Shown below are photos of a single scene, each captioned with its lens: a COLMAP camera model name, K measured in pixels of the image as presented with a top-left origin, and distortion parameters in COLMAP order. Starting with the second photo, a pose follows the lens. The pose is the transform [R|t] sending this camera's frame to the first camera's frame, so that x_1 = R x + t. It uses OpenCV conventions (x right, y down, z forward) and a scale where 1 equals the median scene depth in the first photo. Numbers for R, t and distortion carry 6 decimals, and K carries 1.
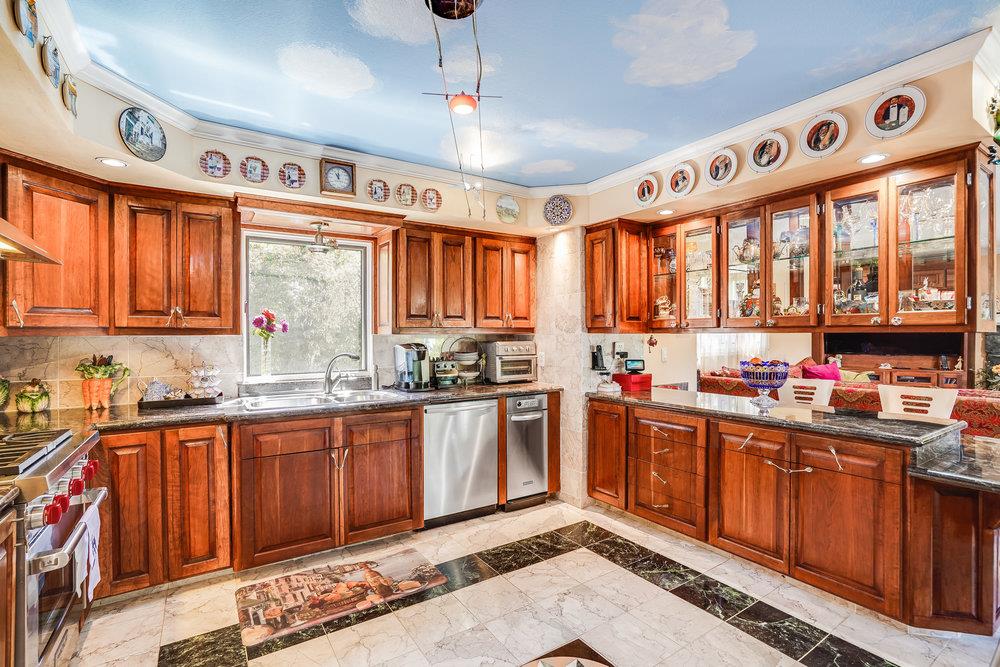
lens RADIAL K [[465.8, 0, 496.6], [0, 465.8, 334.2], [0, 0, 1]] dist [-0.015765, 0.001837]
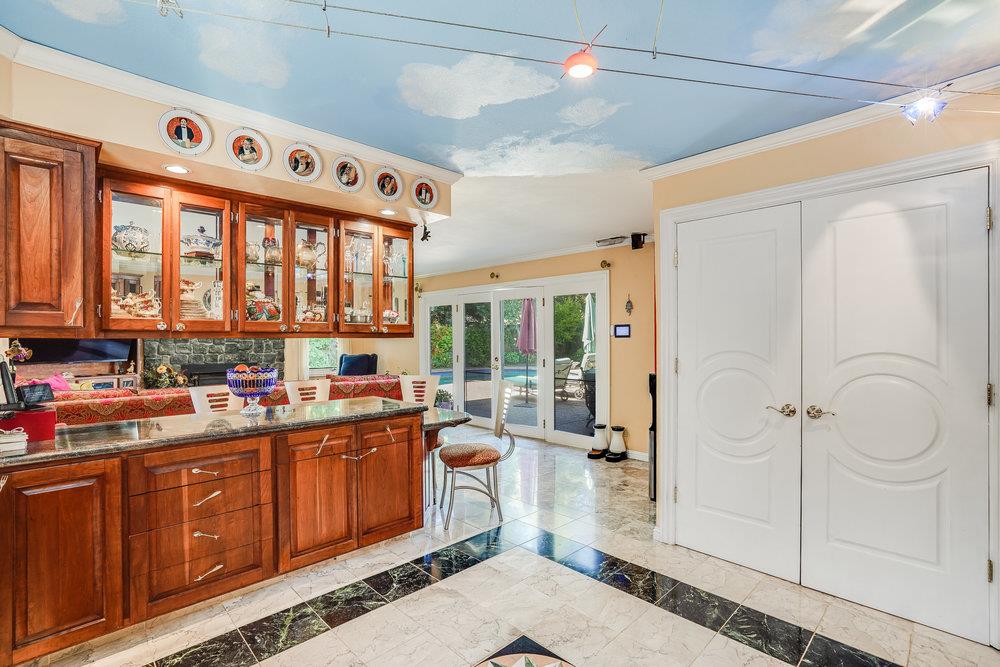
lens RADIAL K [[465.8, 0, 496.1], [0, 465.8, 337.9], [0, 0, 1]] dist [-0.015765, 0.001837]
pose [[-0.187302, 0.003476, 0.982296, -0.520306], [0.003933, 0.999988, -0.002789, 0.001543], [-0.982294, 0.003341, -0.187314, 0.794450]]
